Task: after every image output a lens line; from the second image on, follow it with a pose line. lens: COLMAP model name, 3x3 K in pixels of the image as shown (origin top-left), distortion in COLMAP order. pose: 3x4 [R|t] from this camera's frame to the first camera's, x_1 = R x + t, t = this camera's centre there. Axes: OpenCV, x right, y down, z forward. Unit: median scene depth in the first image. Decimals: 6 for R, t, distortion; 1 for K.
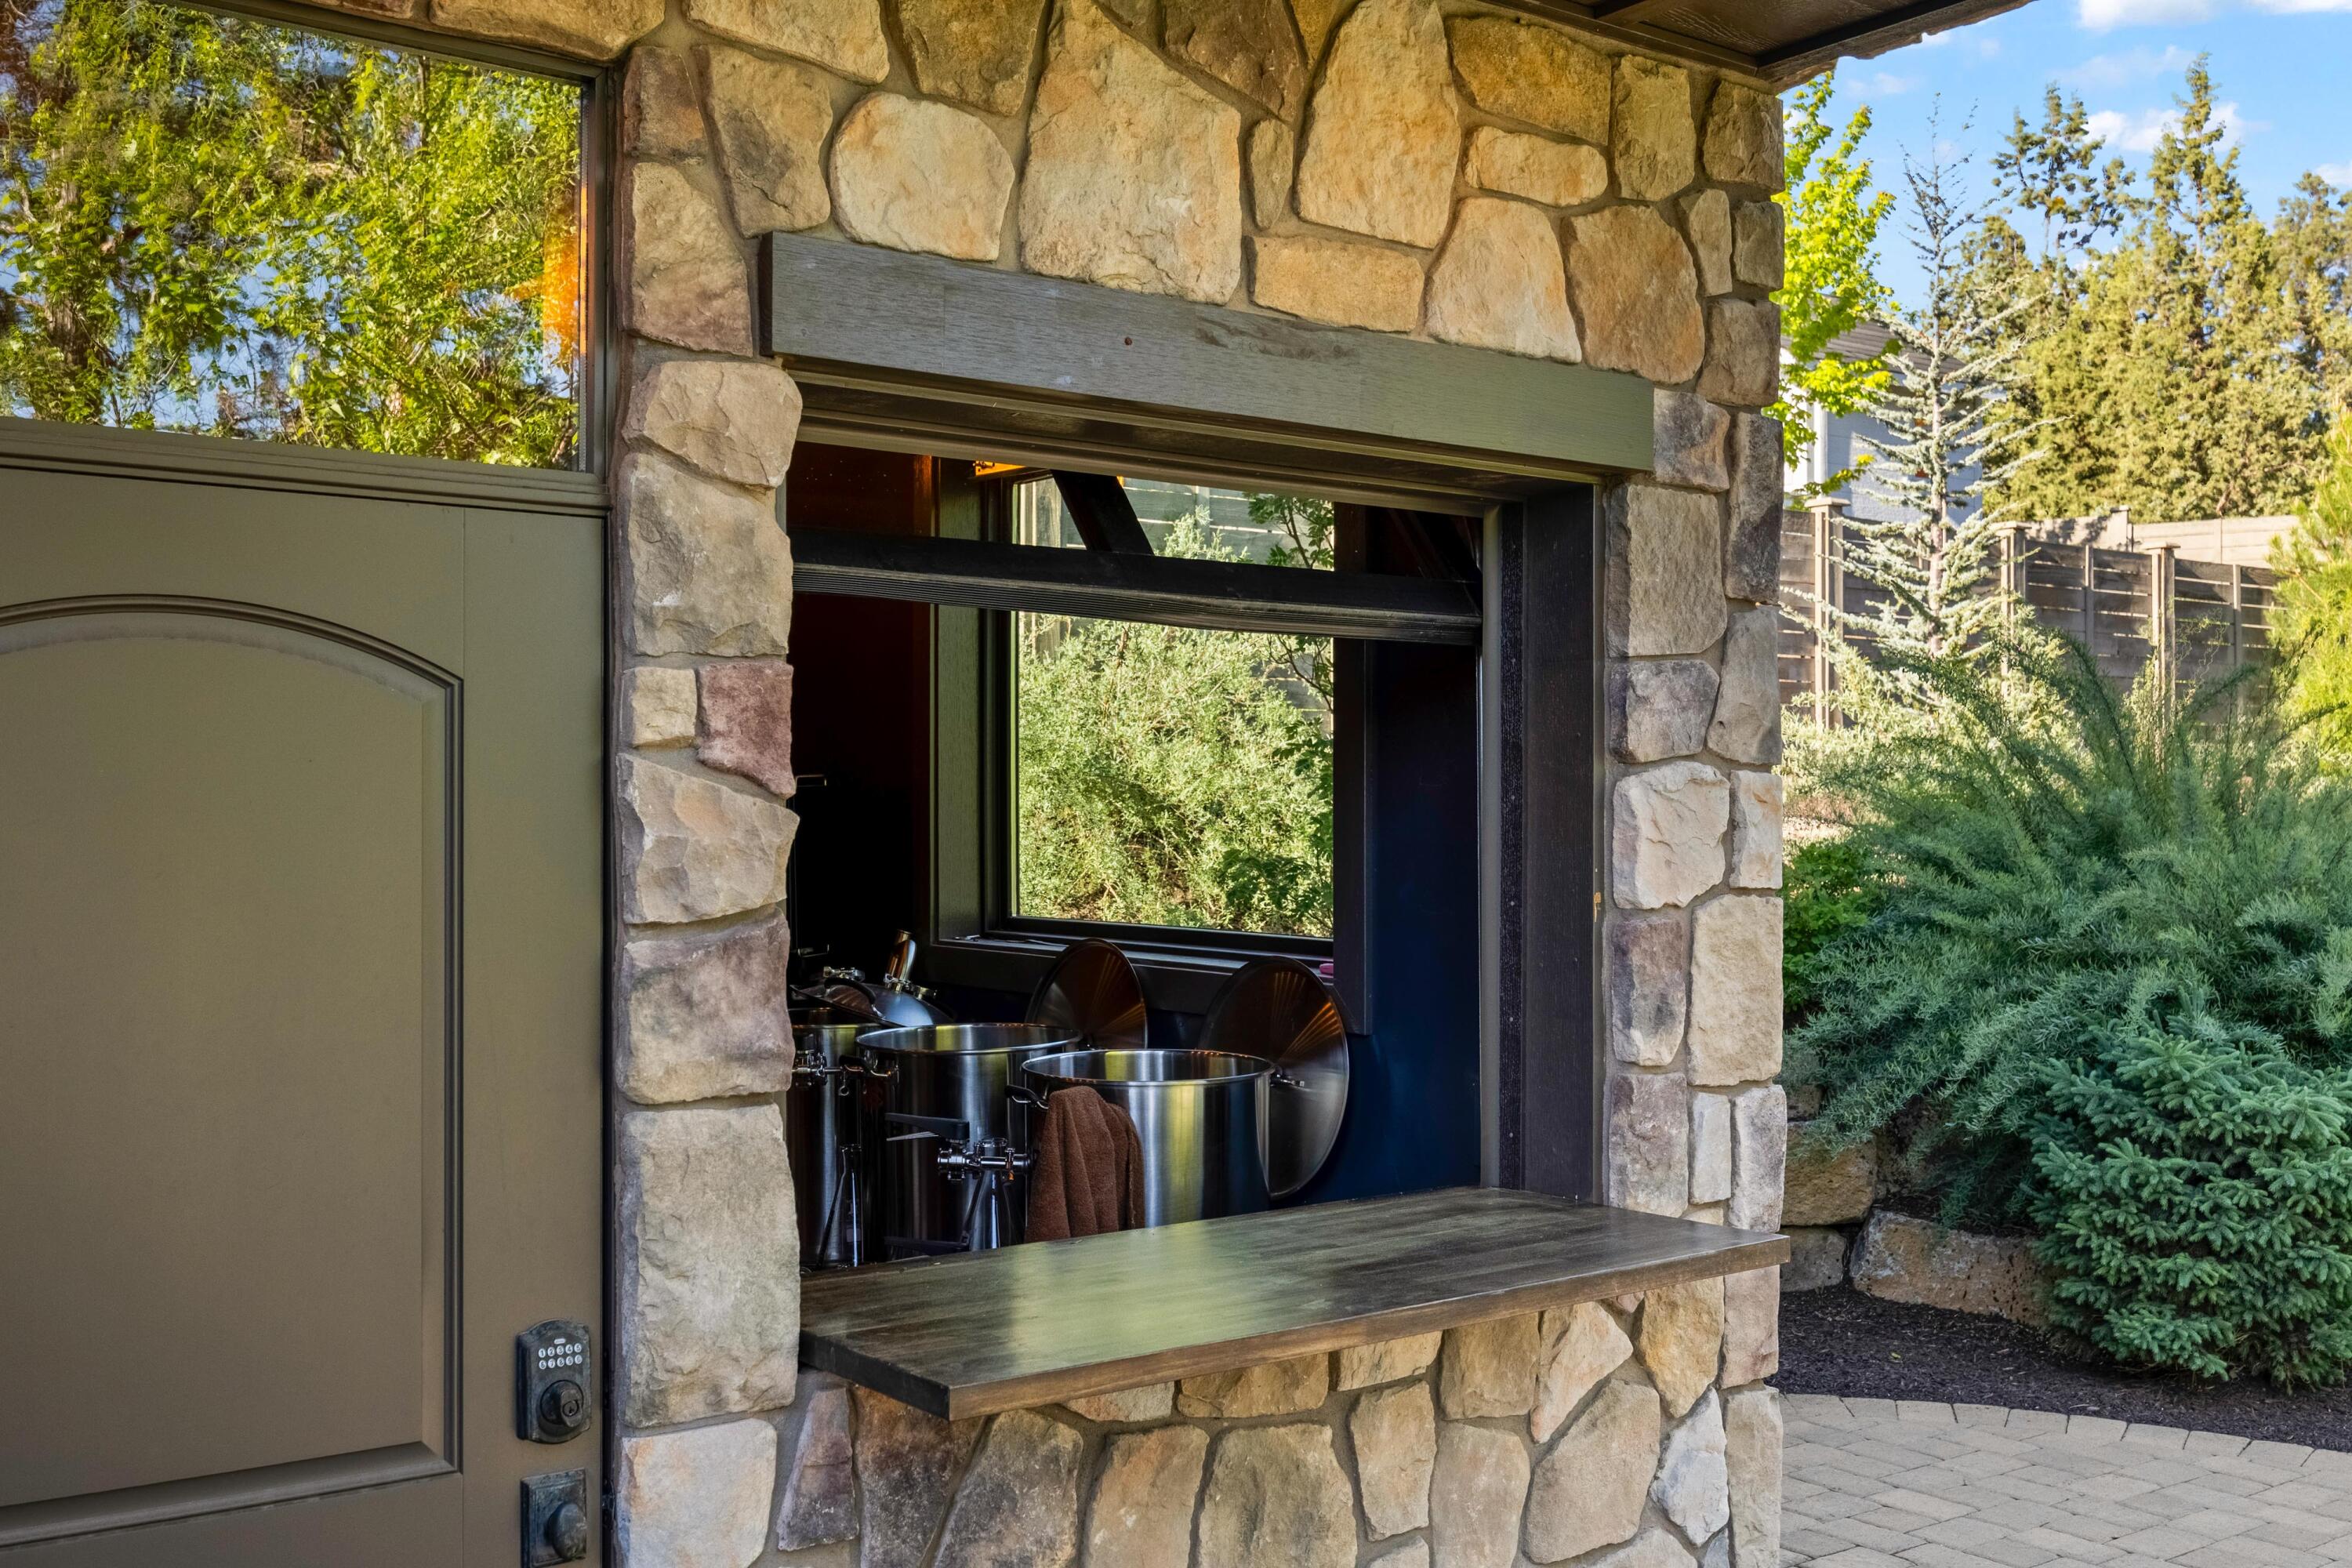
lens RADIAL K [[2311.4, 0, 1176.0], [0, 2311.4, 784.0], [0, 0, 1]] dist [0.002263, -0.030001]
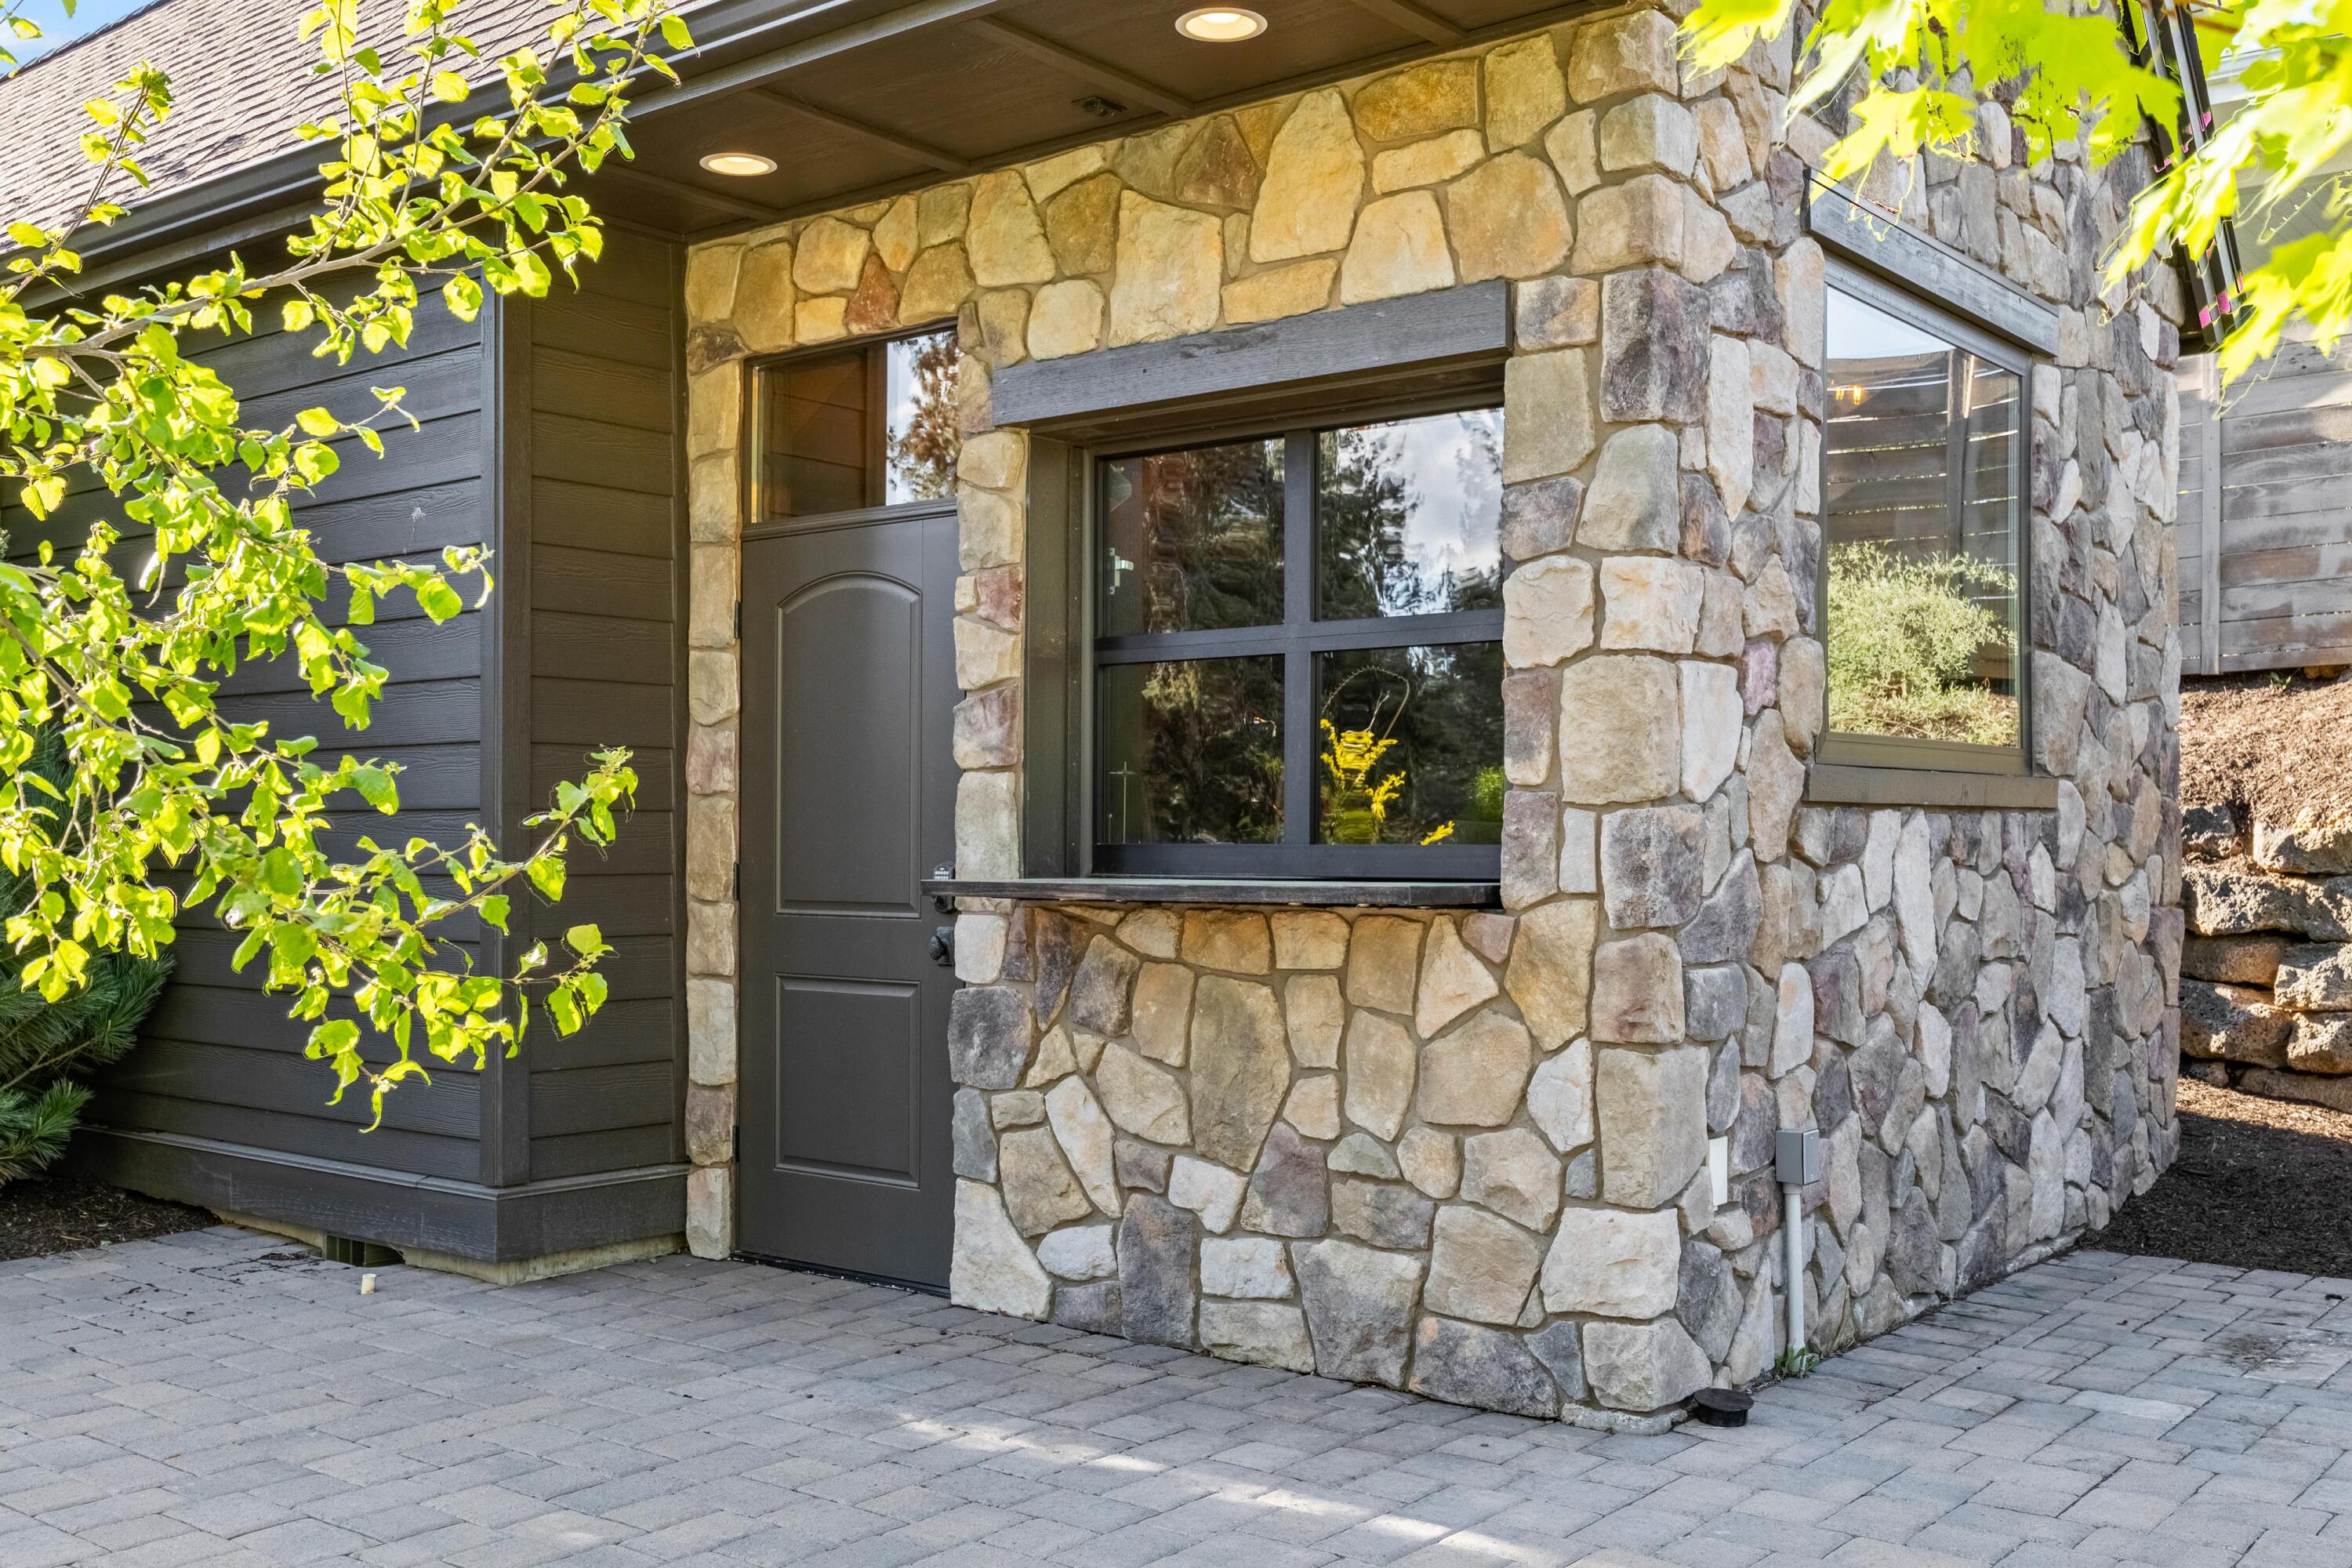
lens RADIAL K [[2311.4, 0, 1176.0], [0, 2311.4, 784.0], [0, 0, 1]] dist [0.002263, -0.030001]
pose [[0.232174, -0.024194, -0.972373, 1.444072], [0.009512, 0.999699, -0.022602, 0.147389], [0.972628, -0.004002, 0.232335, 0.480953]]
